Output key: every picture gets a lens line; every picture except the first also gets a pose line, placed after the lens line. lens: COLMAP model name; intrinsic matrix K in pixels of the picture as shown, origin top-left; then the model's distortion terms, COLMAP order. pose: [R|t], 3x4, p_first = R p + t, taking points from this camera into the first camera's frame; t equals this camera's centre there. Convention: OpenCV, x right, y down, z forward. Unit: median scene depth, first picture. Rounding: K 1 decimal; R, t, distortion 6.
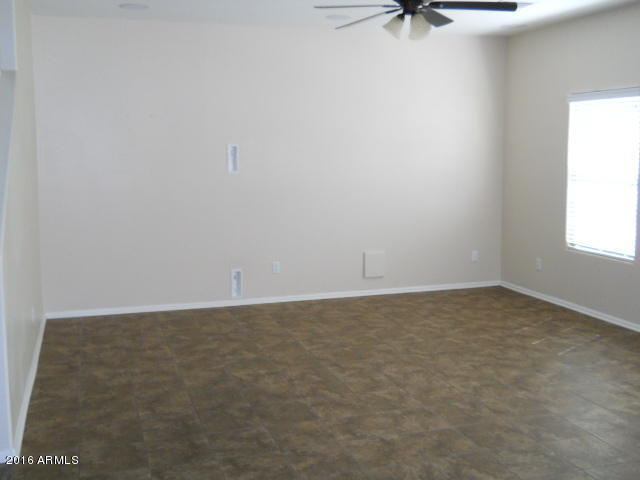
lens RADIAL K [[708.4, 0, 307.1], [0, 708.4, 233.6], [0, 0, 1]] dist [-0.028477, 0.000000]
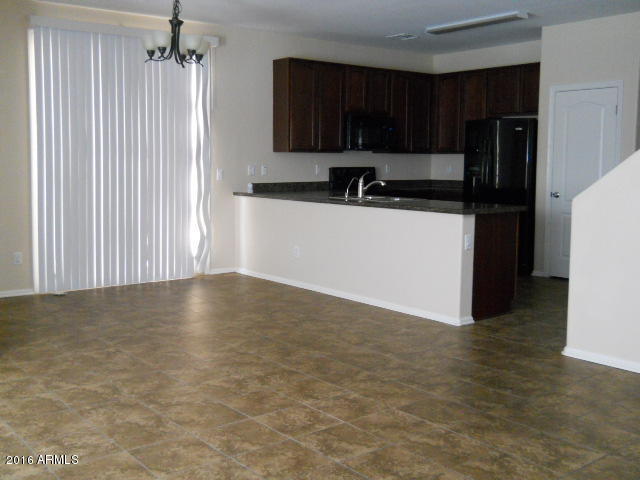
lens RADIAL K [[708.4, 0, 318.2], [0, 708.4, 236.5], [0, 0, 1]] dist [-0.028477, 0.000000]
pose [[-0.930425, 0.038956, -0.364406, 0.389710], [-0.045918, 0.974107, 0.221377, -0.133060], [0.363594, 0.222708, -0.904544, 1.568268]]
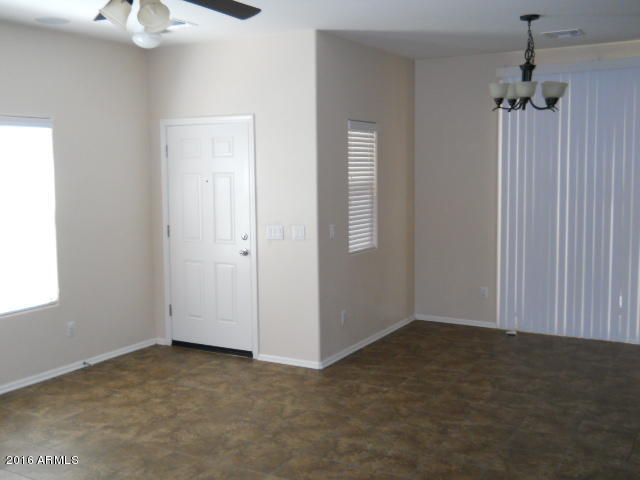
lens RADIAL K [[708.4, 0, 319.3], [0, 708.4, 240.6], [0, 0, 1]] dist [-0.028477, 0.000000]
pose [[-0.684642, -0.067321, 0.725764, -0.454400], [0.100239, 0.977568, 0.185237, -0.184273], [-0.721954, 0.199571, -0.662536, 1.336023]]
